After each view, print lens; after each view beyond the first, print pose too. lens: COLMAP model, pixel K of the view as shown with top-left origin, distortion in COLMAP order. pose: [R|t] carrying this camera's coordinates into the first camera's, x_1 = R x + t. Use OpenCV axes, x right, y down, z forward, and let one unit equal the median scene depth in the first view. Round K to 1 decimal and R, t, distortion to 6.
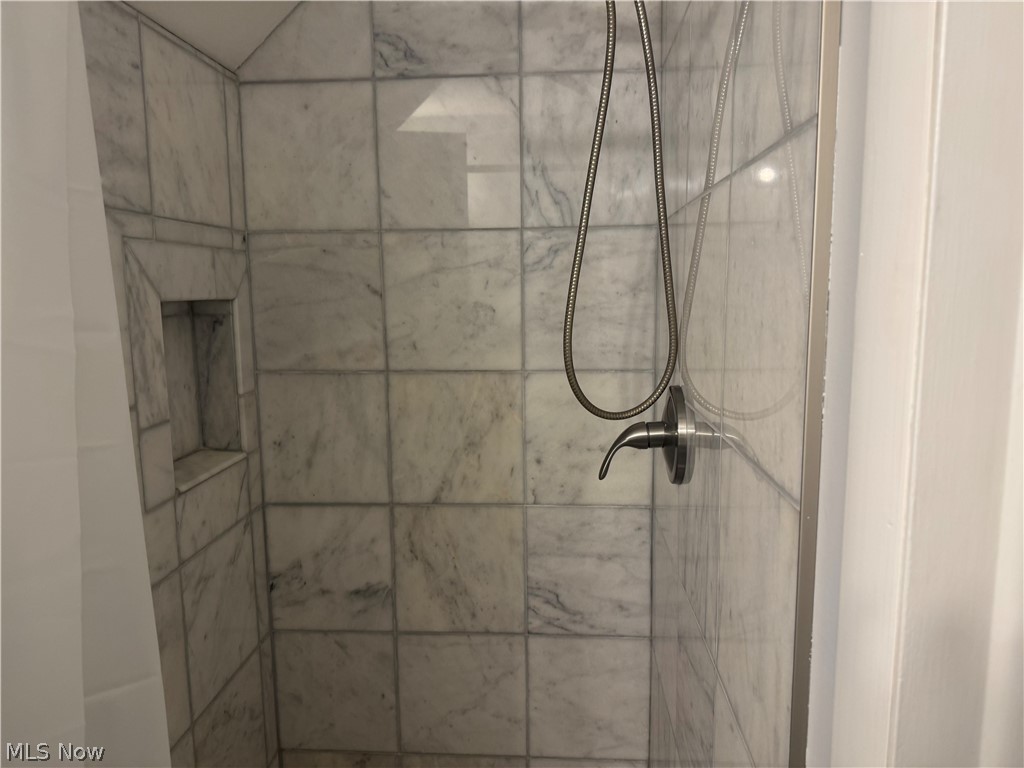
lens RADIAL K [[727.9, 0, 513.2], [0, 727.9, 382.8], [0, 0, 1]] dist [0.088400, -0.111043]
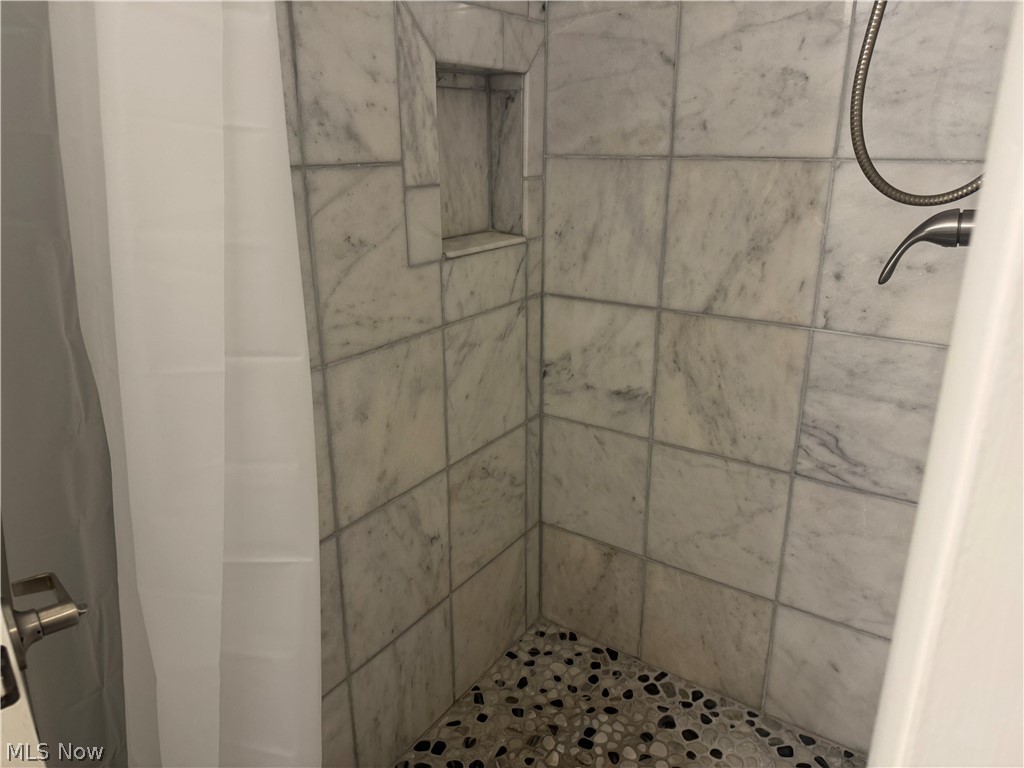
lens RADIAL K [[727.9, 0, 533.7], [0, 727.9, 388.9], [0, 0, 1]] dist [0.088400, -0.111043]
pose [[0.861548, 0.169660, -0.478487, 0.159509], [-0.077815, 0.975500, 0.205779, 0.088037], [0.501677, -0.140055, 0.853642, 0.110811]]
